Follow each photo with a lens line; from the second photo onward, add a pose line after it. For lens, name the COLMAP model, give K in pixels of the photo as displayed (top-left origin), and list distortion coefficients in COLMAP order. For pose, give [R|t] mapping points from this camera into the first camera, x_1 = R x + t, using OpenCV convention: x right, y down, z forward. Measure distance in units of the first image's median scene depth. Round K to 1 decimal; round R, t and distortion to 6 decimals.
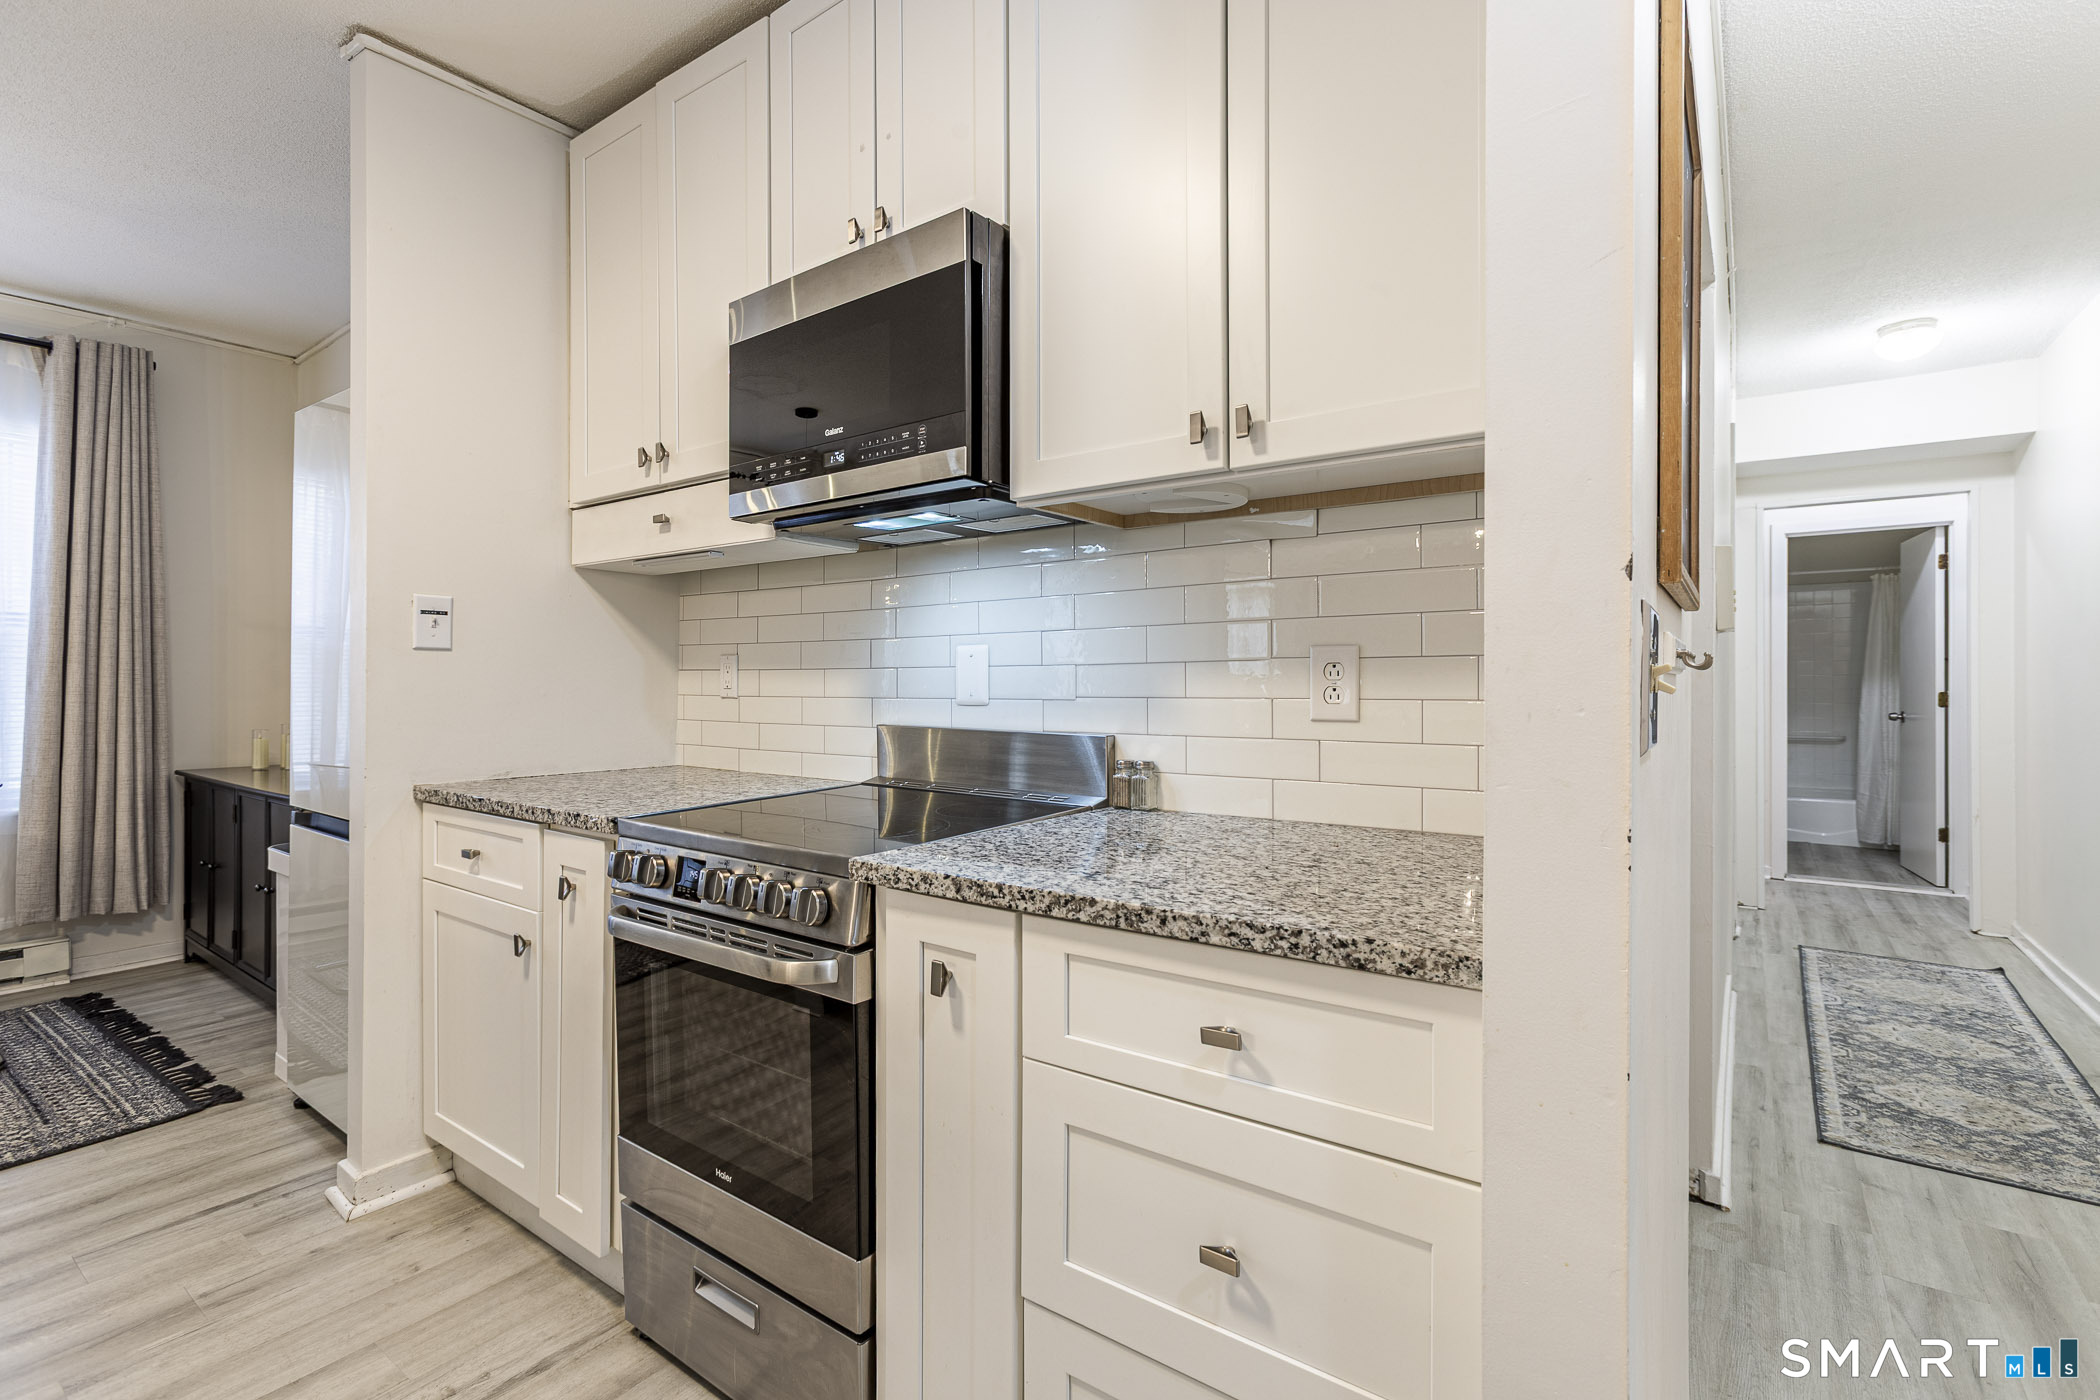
lens RADIAL K [[961.8, 0, 1112.9], [0, 961.8, 681.7], [0, 0, 1]] dist [-0.015914, 0.008086]
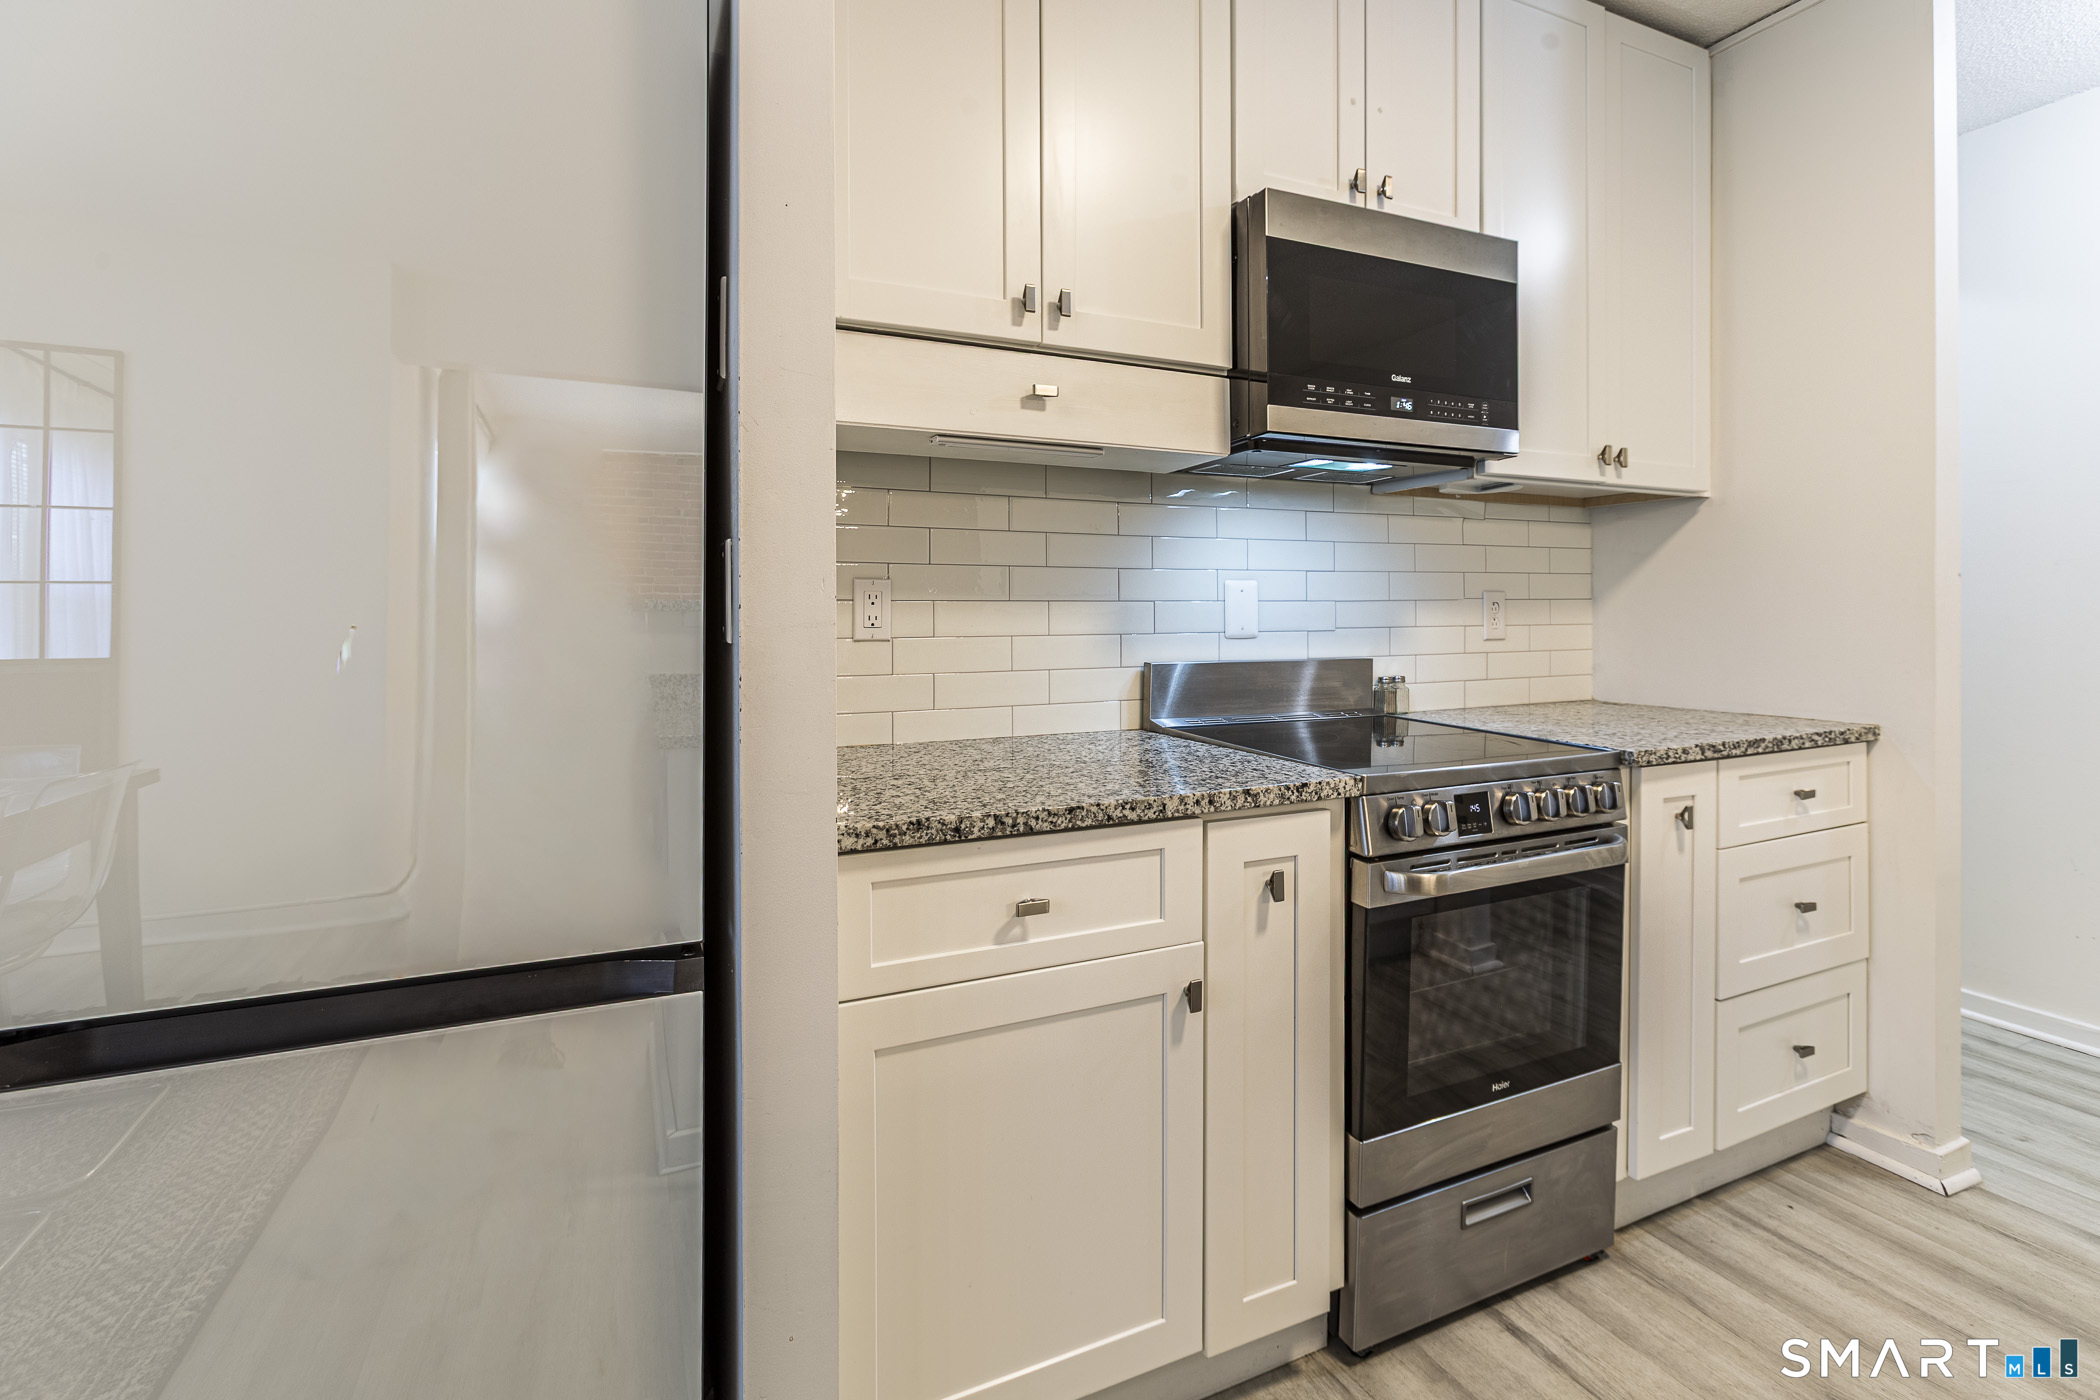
lens RADIAL K [[961.8, 0, 1010.0], [0, 961.8, 620.4], [0, 0, 1]] dist [-0.015914, 0.008086]
pose [[0.500690, -0.007966, 0.865590, -1.357759], [0.003433, 0.999968, 0.007216, -0.003887], [-0.865620, -0.000642, 0.500701, 0.807062]]
